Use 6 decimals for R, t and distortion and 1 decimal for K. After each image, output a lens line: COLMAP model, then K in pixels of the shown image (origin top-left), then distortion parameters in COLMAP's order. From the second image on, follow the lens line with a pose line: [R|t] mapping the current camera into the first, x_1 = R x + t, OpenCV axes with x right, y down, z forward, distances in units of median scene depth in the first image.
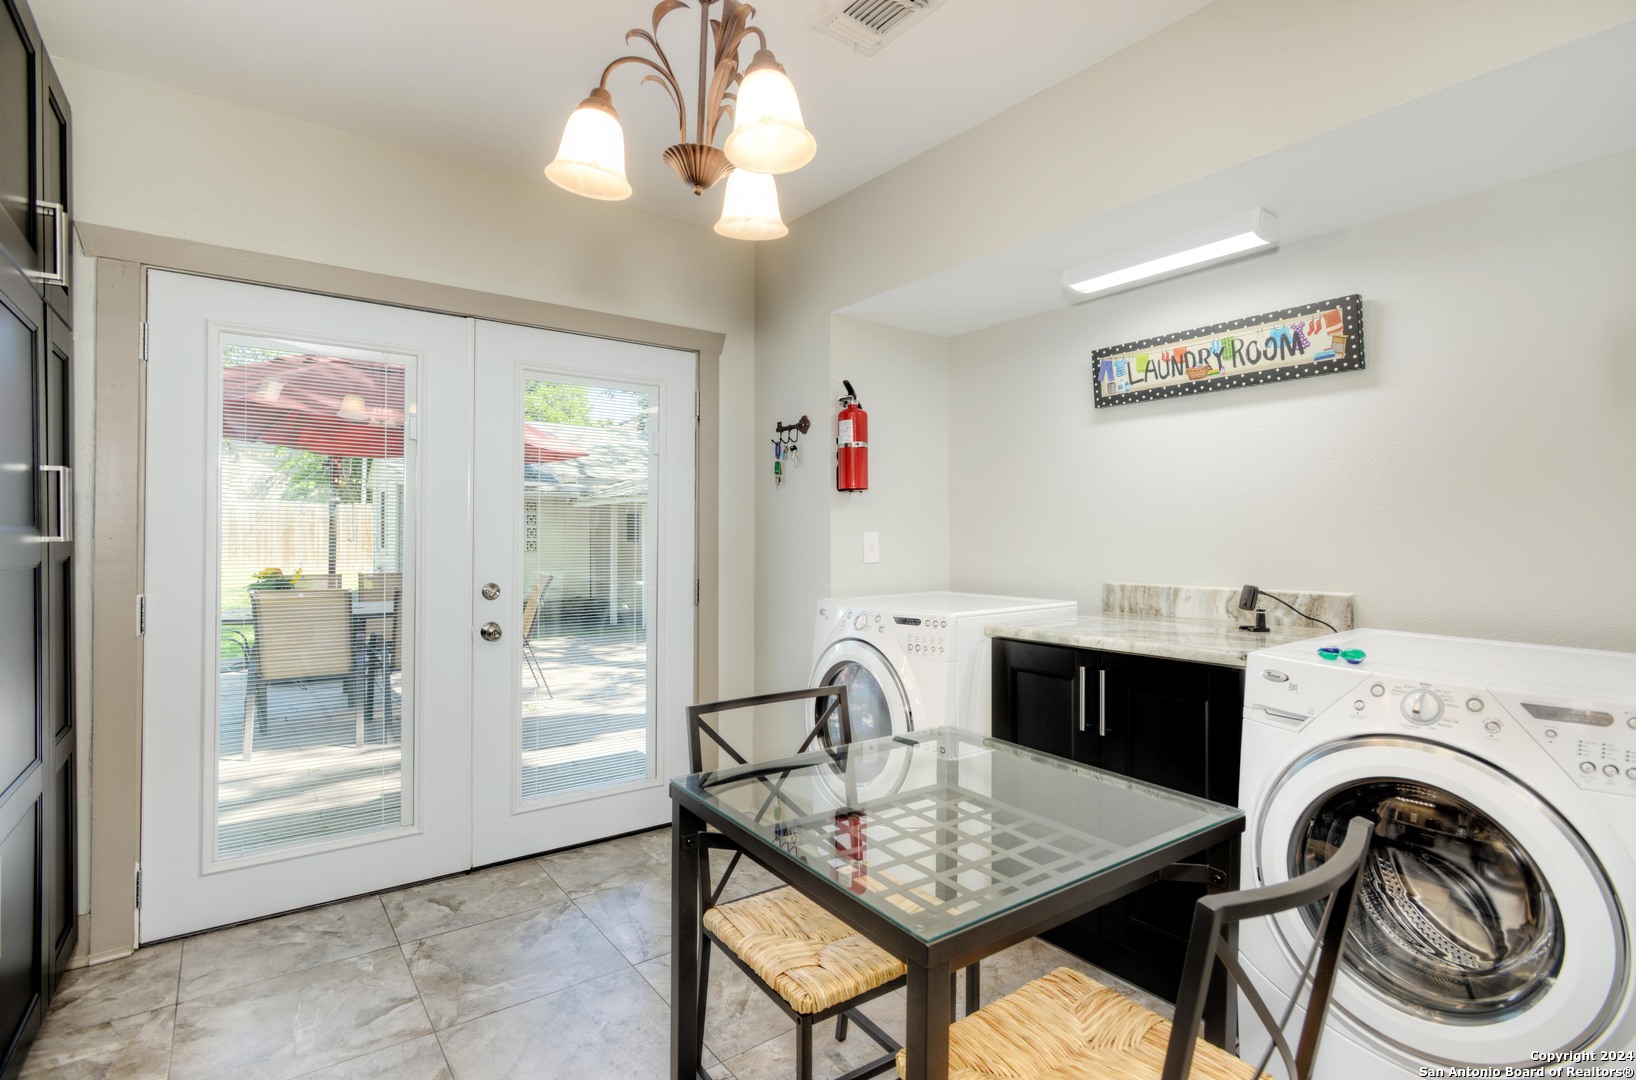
lens RADIAL K [[793.2, 0, 817.6], [0, 793.2, 539.5], [0, 0, 1]] dist [-0.001331, -0.000244]
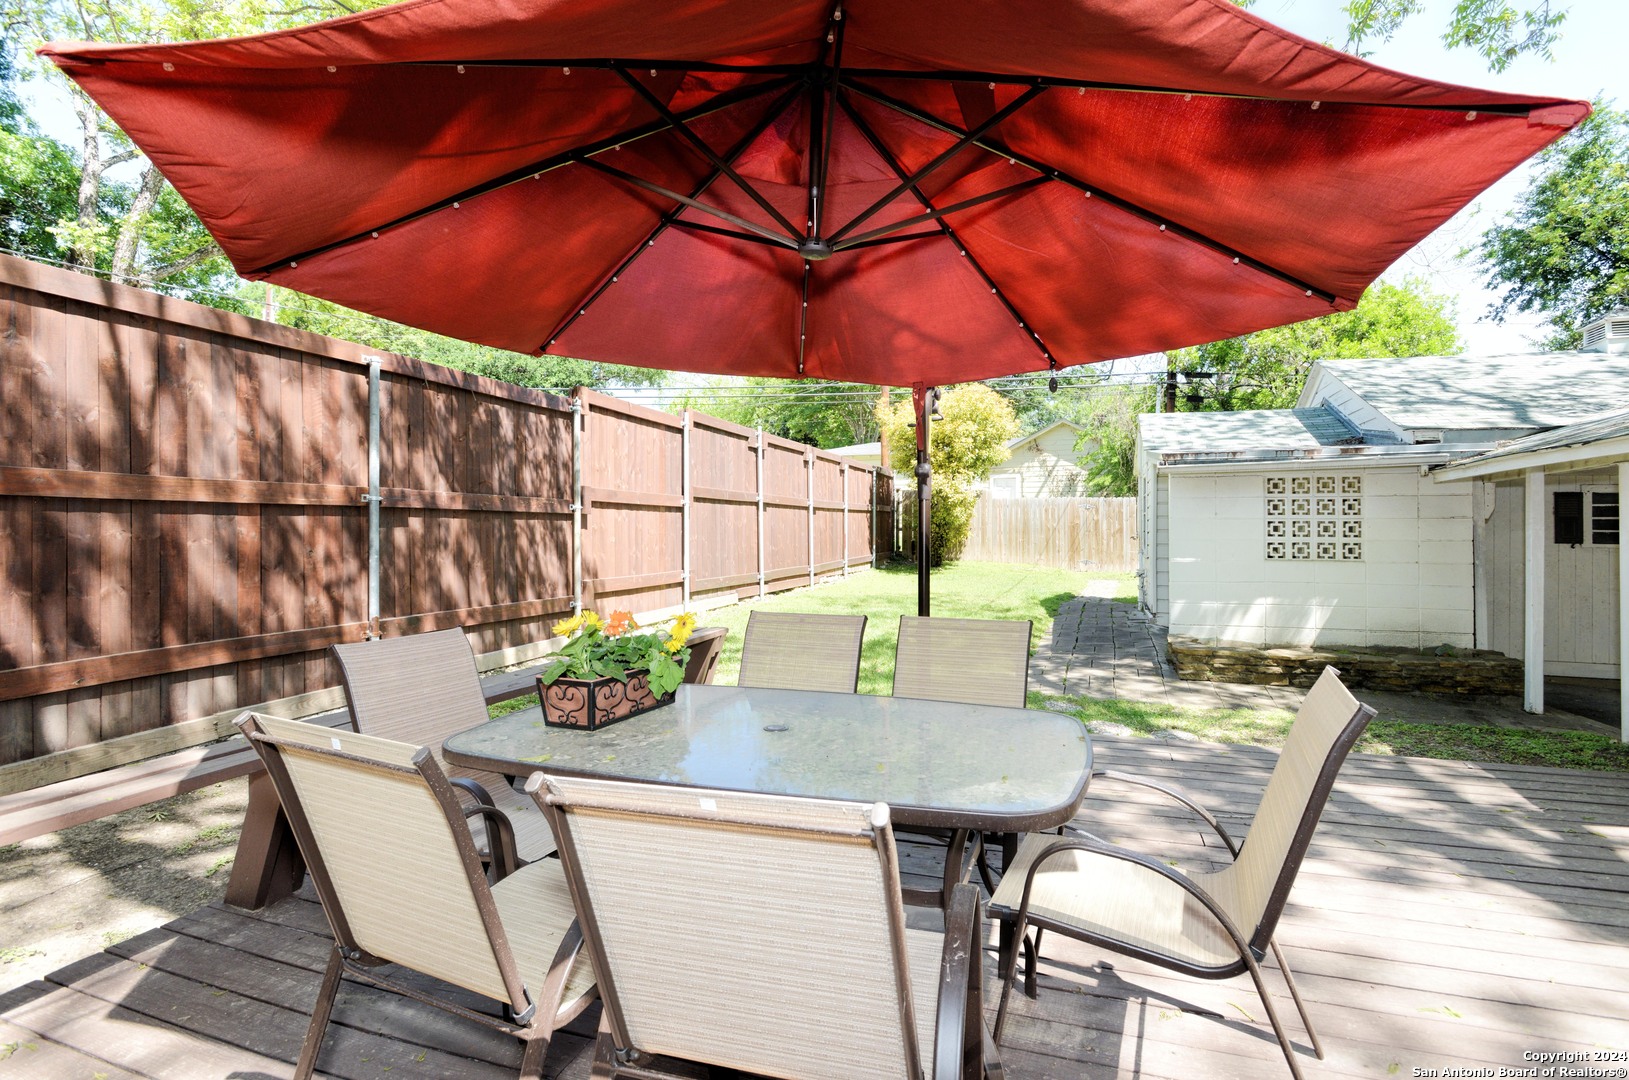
lens RADIAL K [[789.9, 0, 814.7], [0, 789.9, 538.6], [0, 0, 1]] dist [-0.001331, -0.000244]
pose [[0.554493, -0.000464, -0.832188, -0.094457], [0.002979, 0.999995, 0.001427, -0.003234], [0.832183, -0.003271, 0.554492, 0.344711]]
